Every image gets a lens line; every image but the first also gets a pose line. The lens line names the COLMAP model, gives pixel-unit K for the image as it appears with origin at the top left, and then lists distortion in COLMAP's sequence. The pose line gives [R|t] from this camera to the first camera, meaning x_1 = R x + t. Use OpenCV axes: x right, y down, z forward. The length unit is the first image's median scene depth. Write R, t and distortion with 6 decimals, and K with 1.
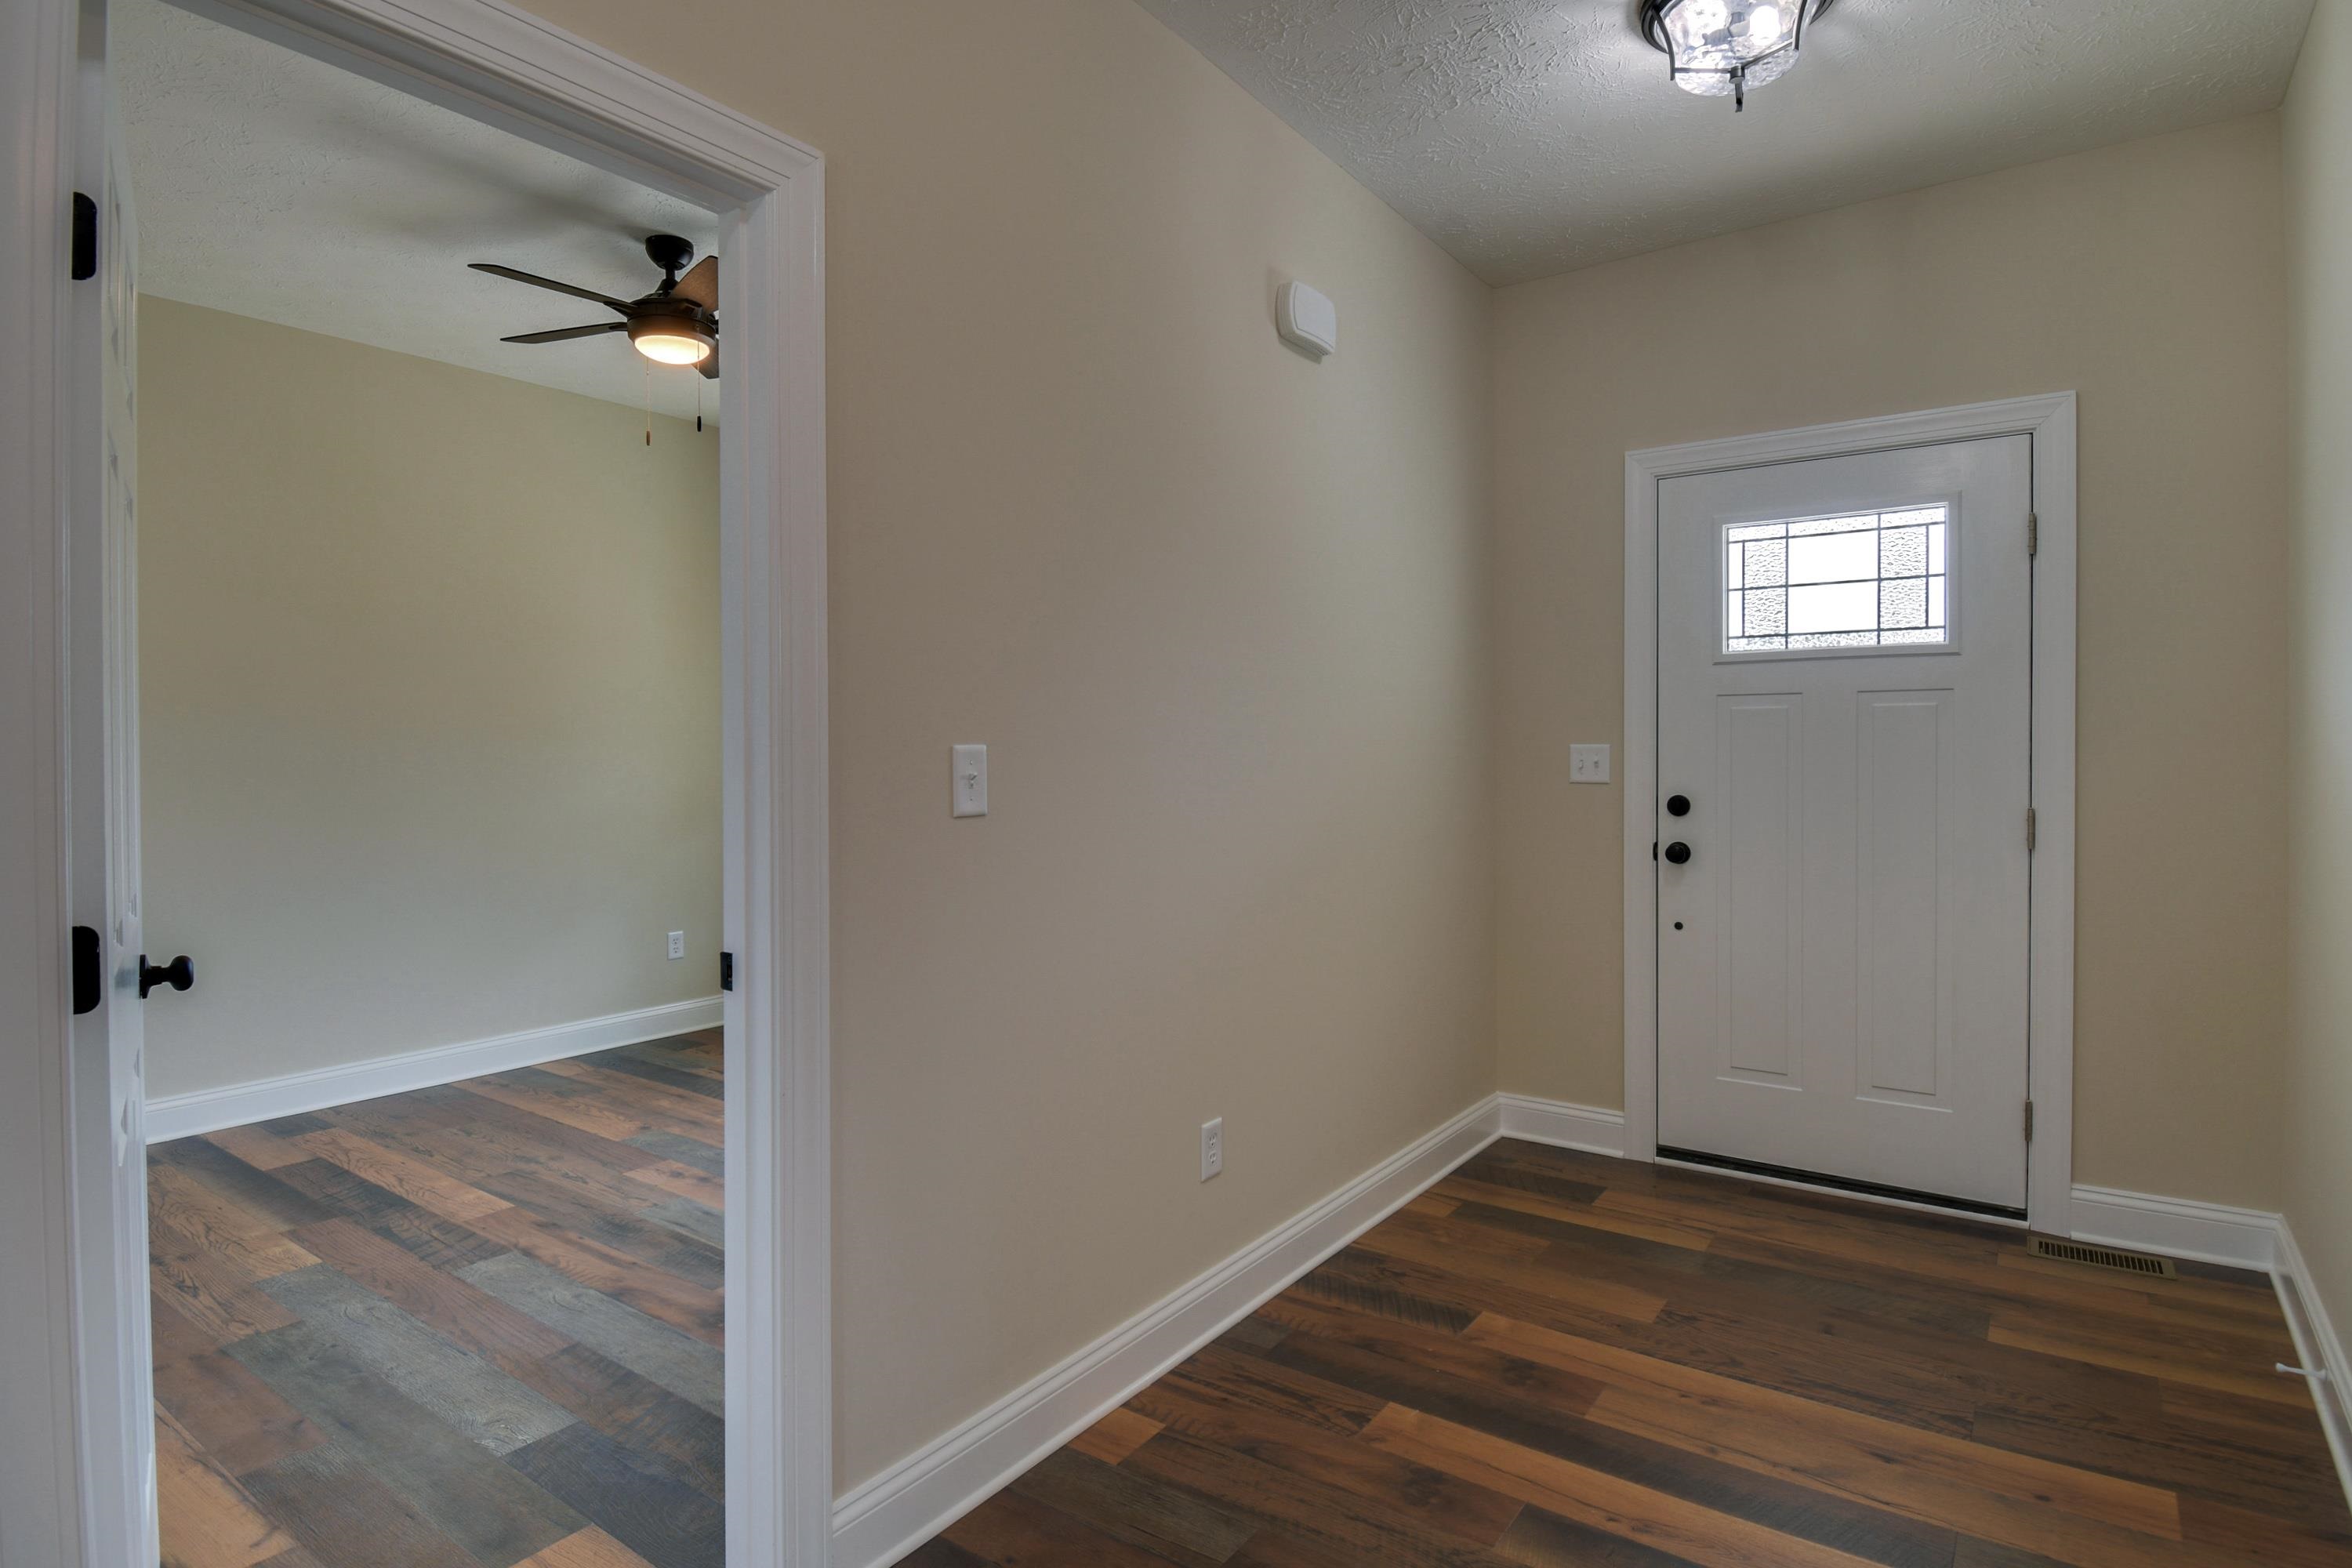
lens RADIAL K [[1209.0, 0, 1136.5], [0, 1209.0, 766.1], [0, 0, 1]] dist [0.007612, -0.017212]
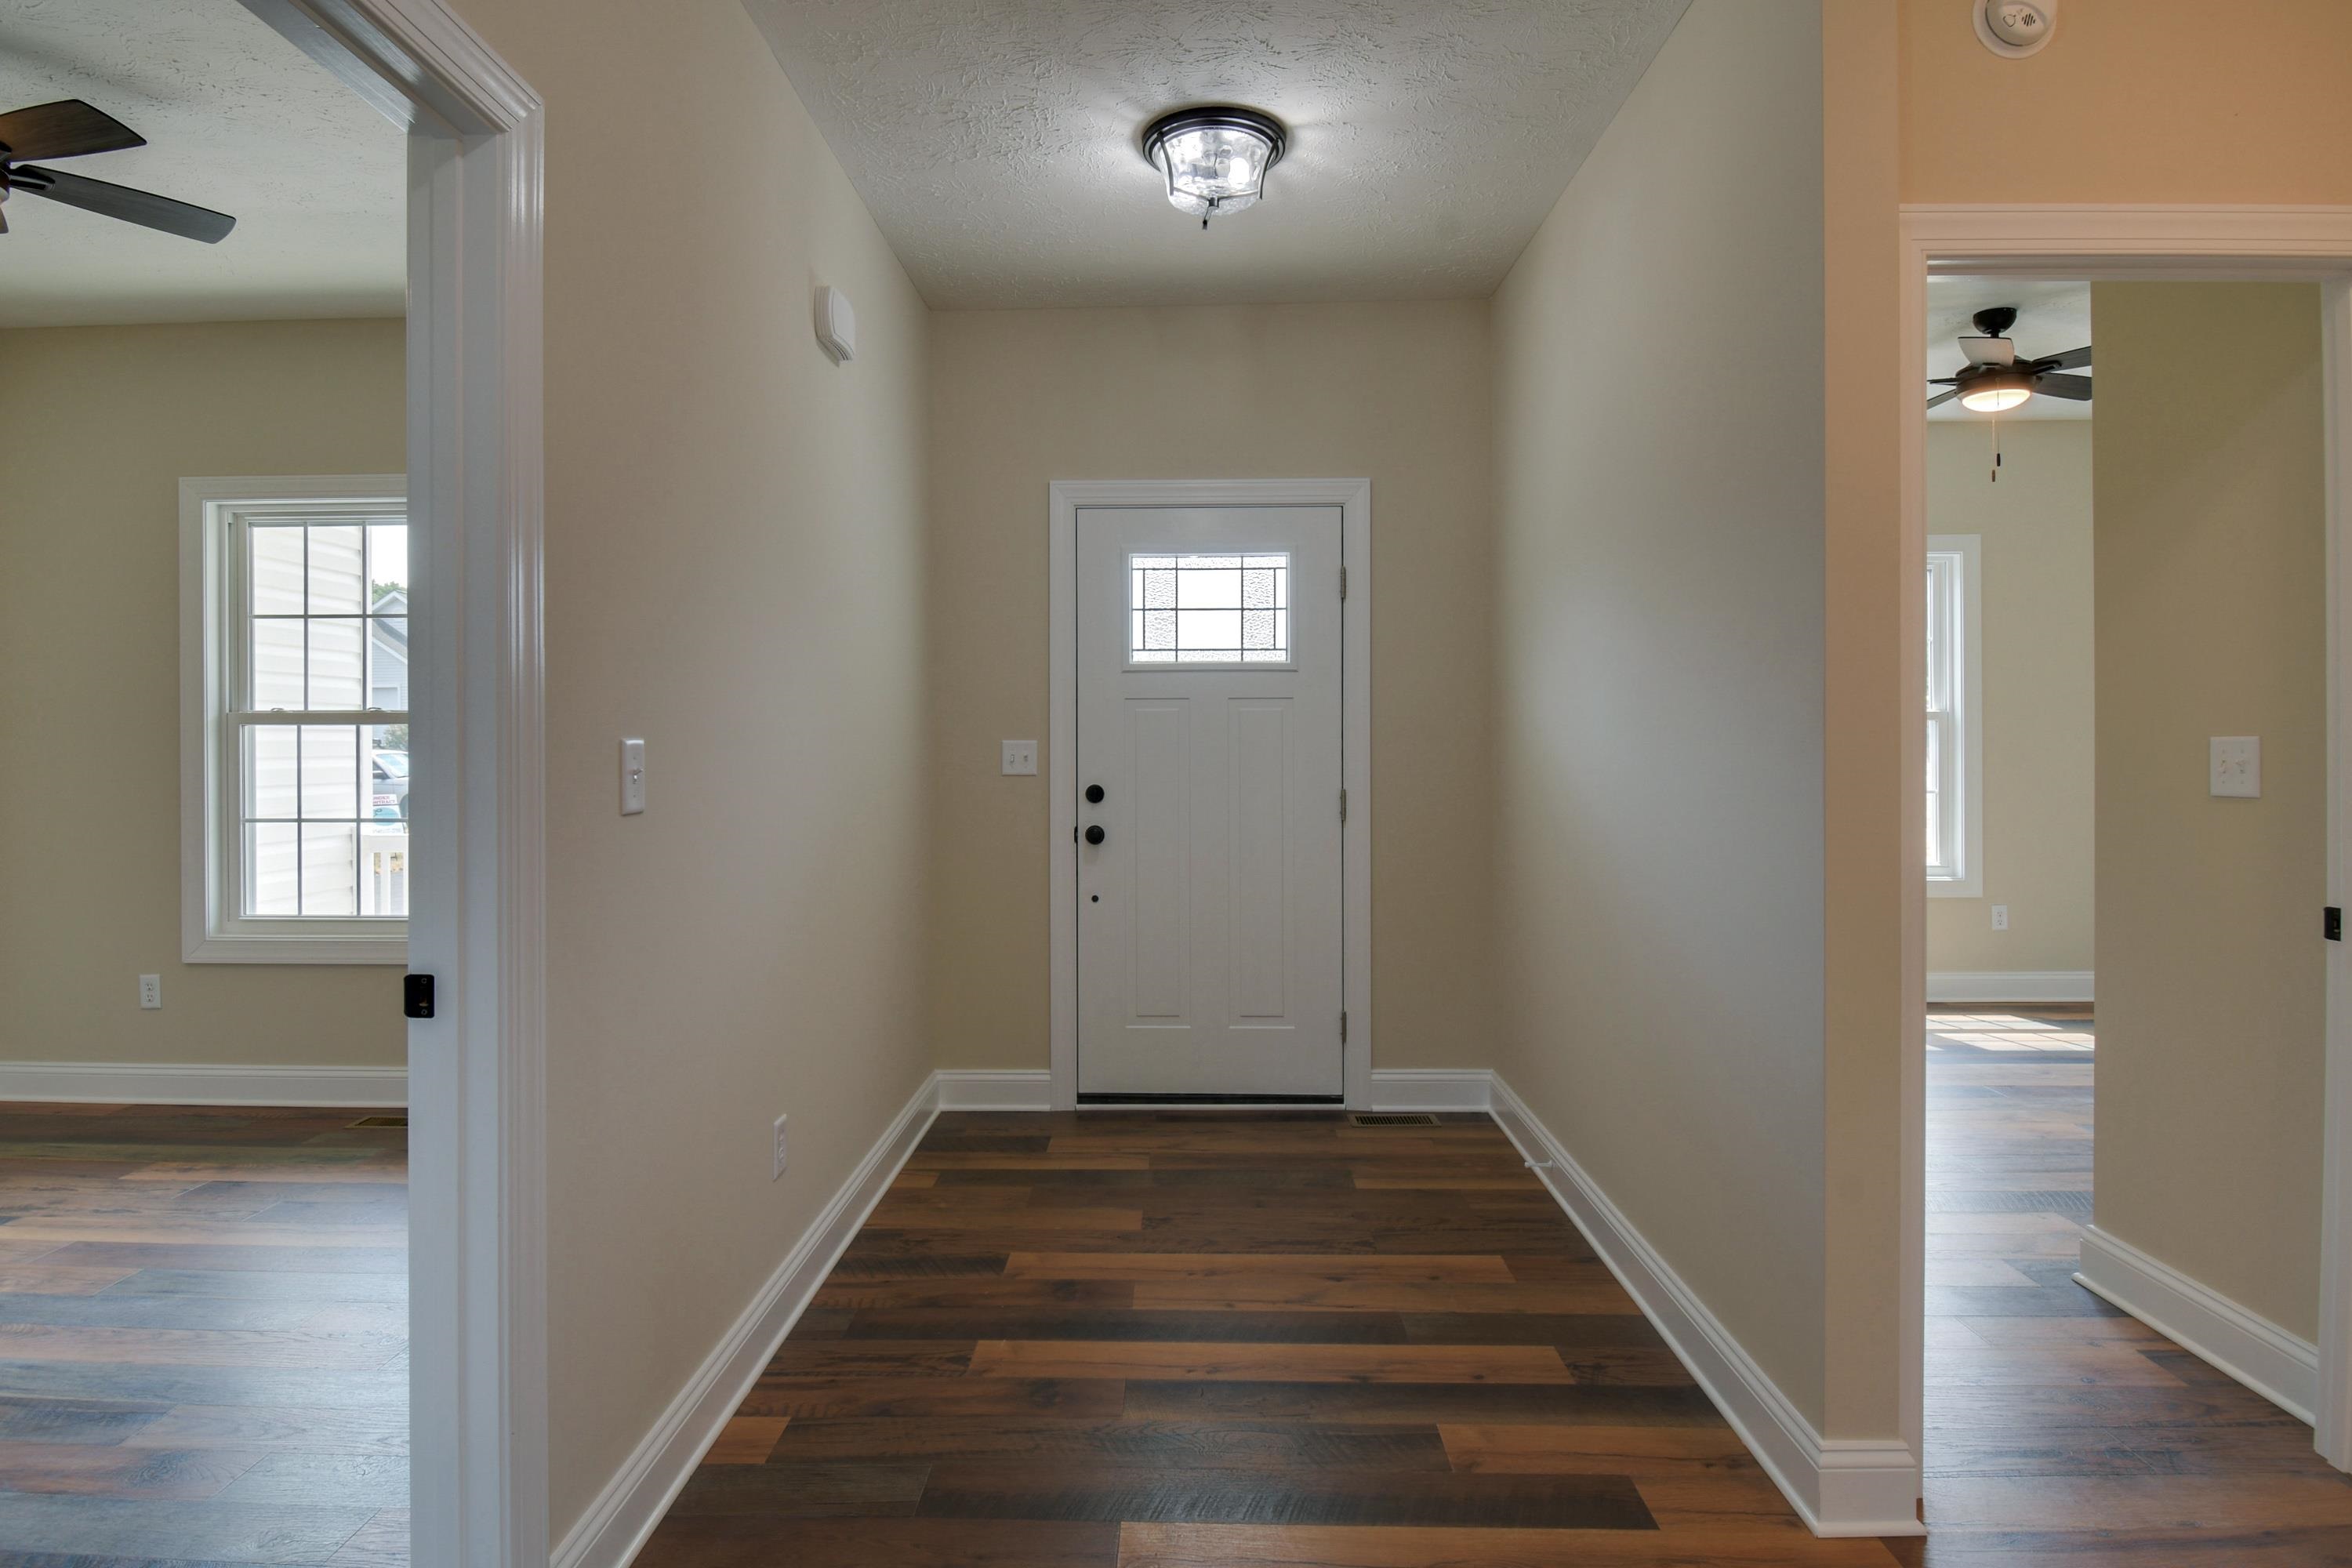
lens RADIAL K [[1287.6, 0, 1132.9], [0, 1287.6, 749.3], [0, 0, 1]] dist [0.006011, -0.018550]
pose [[0.825821, -0.001054, 0.563931, -0.242168], [0.007538, 0.999930, -0.009170, 0.001925], [-0.563882, 0.011823, 0.825771, -0.034361]]
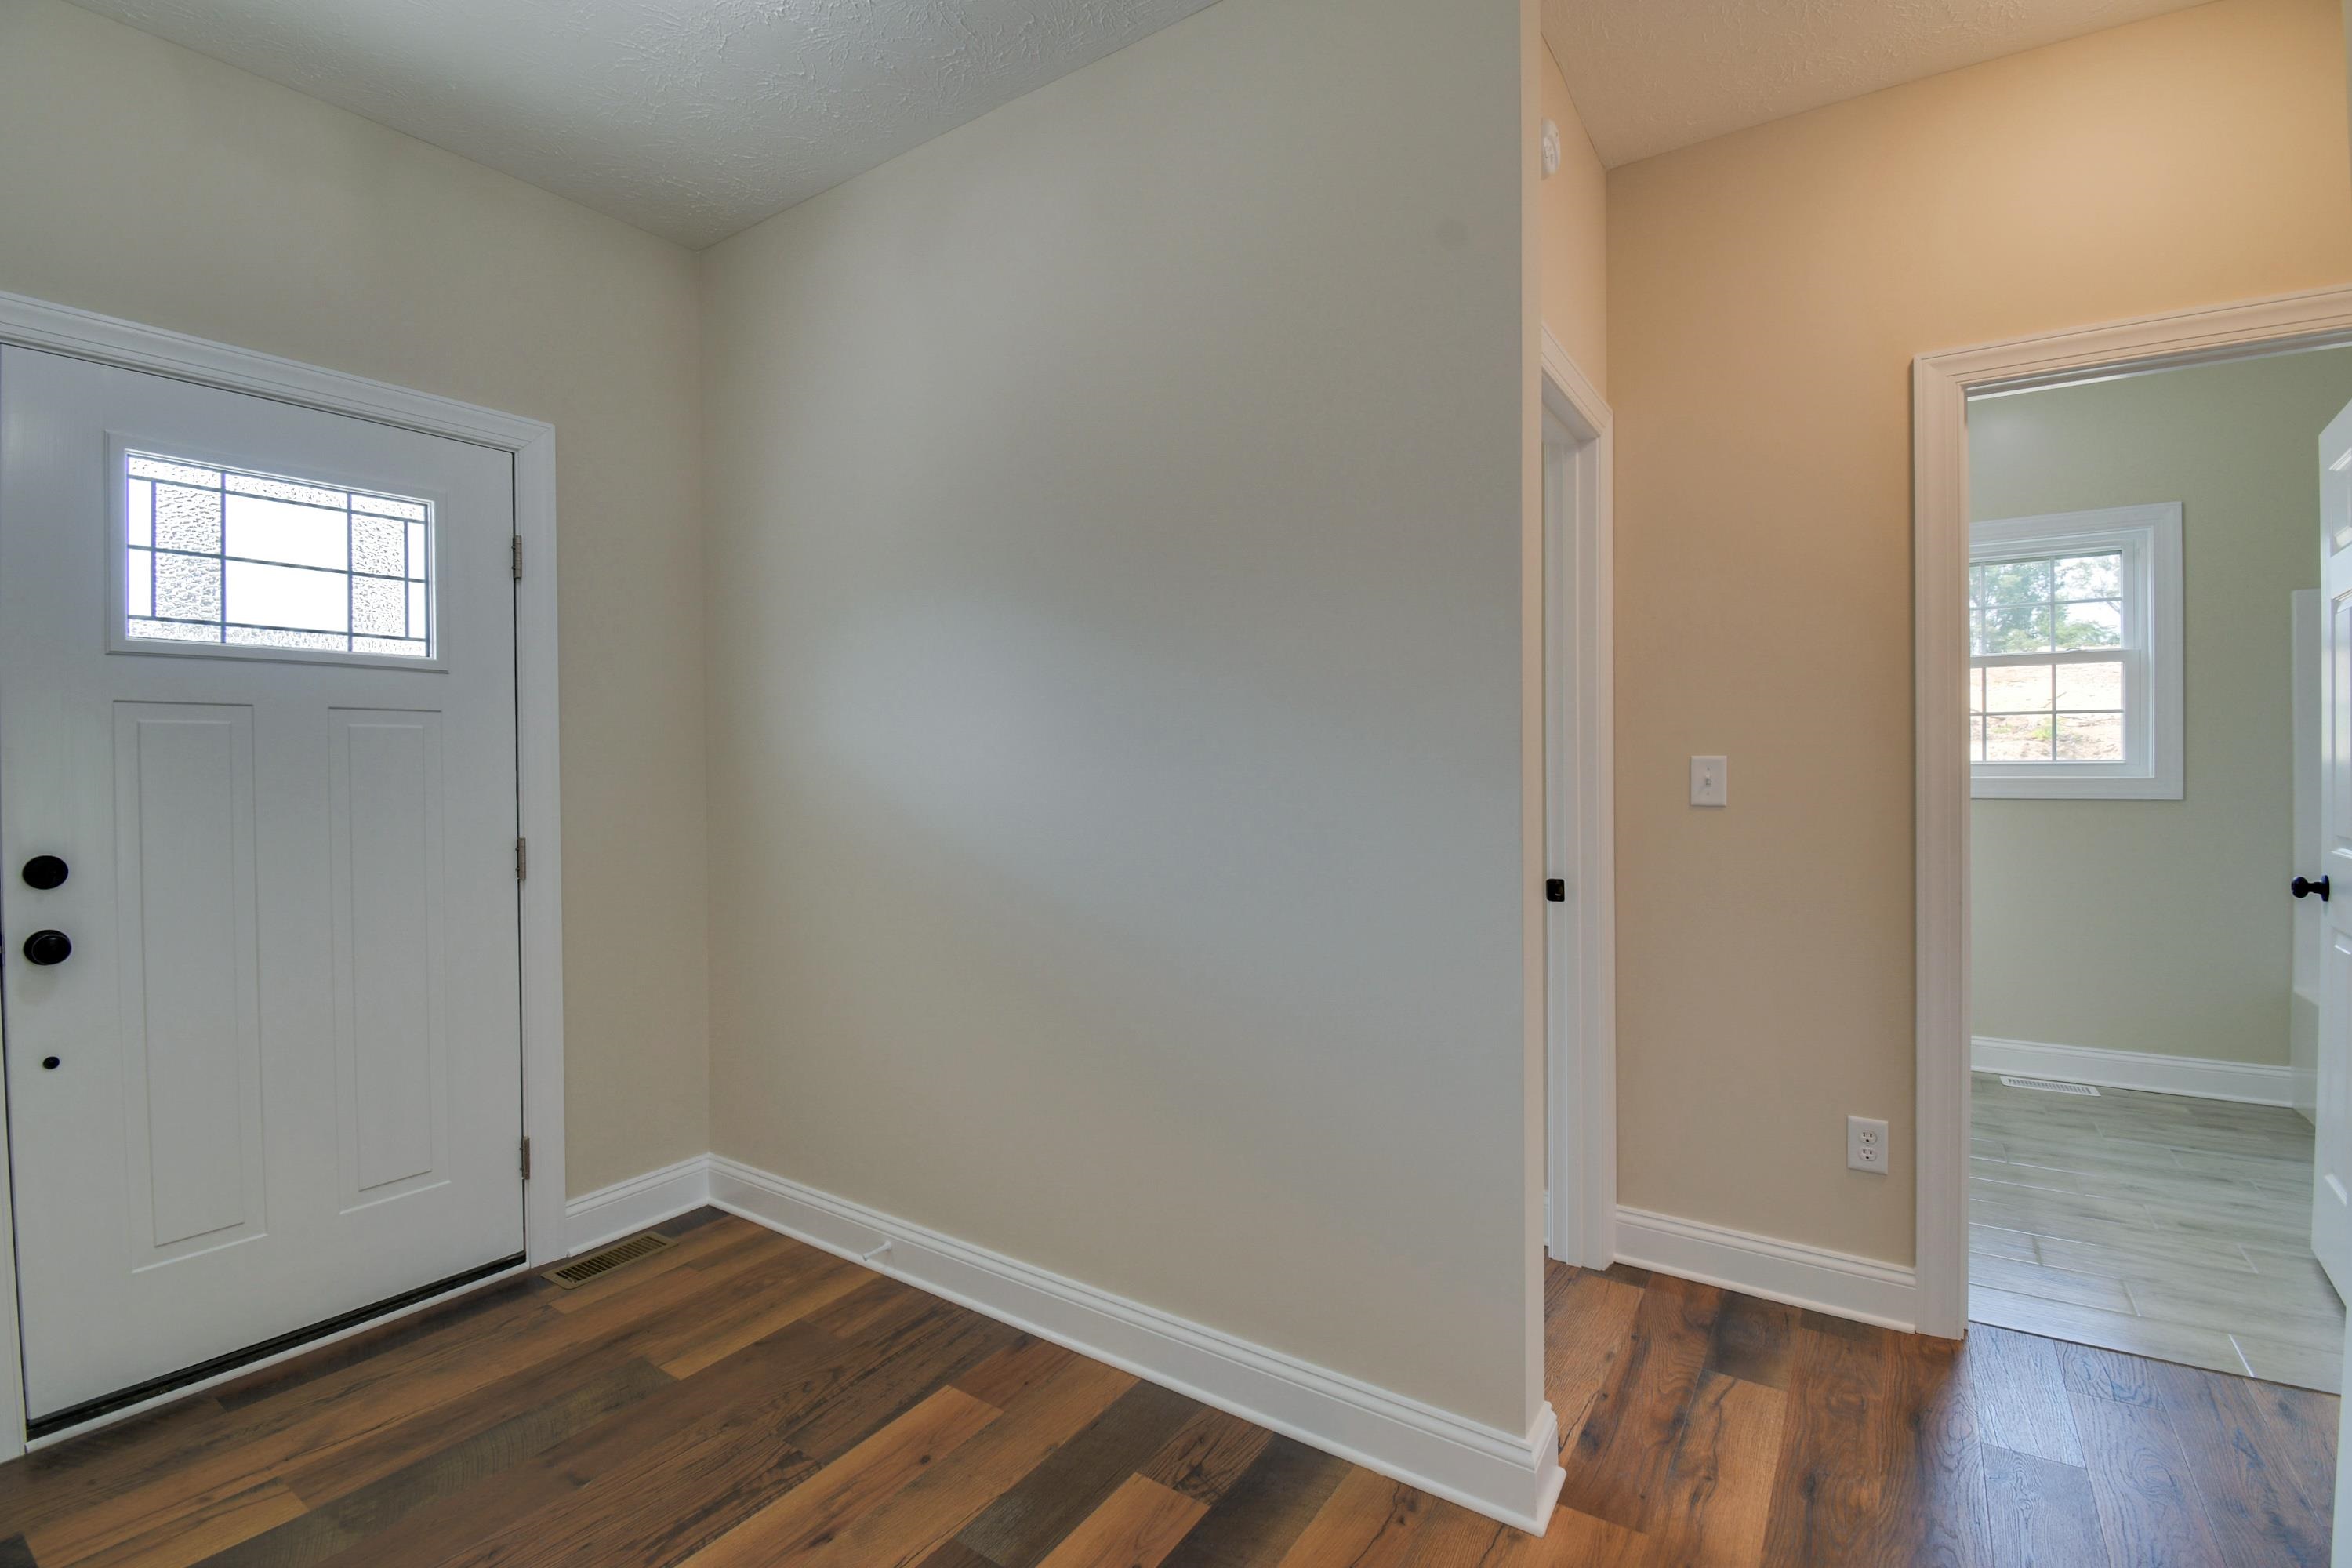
lens RADIAL K [[1056.4, 0, 1181.7], [0, 1056.4, 774.8], [0, 0, 1]] dist [0.001479, -0.014461]
pose [[-0.041594, -0.005175, 0.999121, -0.130547], [0.025160, 0.999664, 0.006225, -0.007587], [-0.998818, 0.025397, -0.041449, 0.495786]]
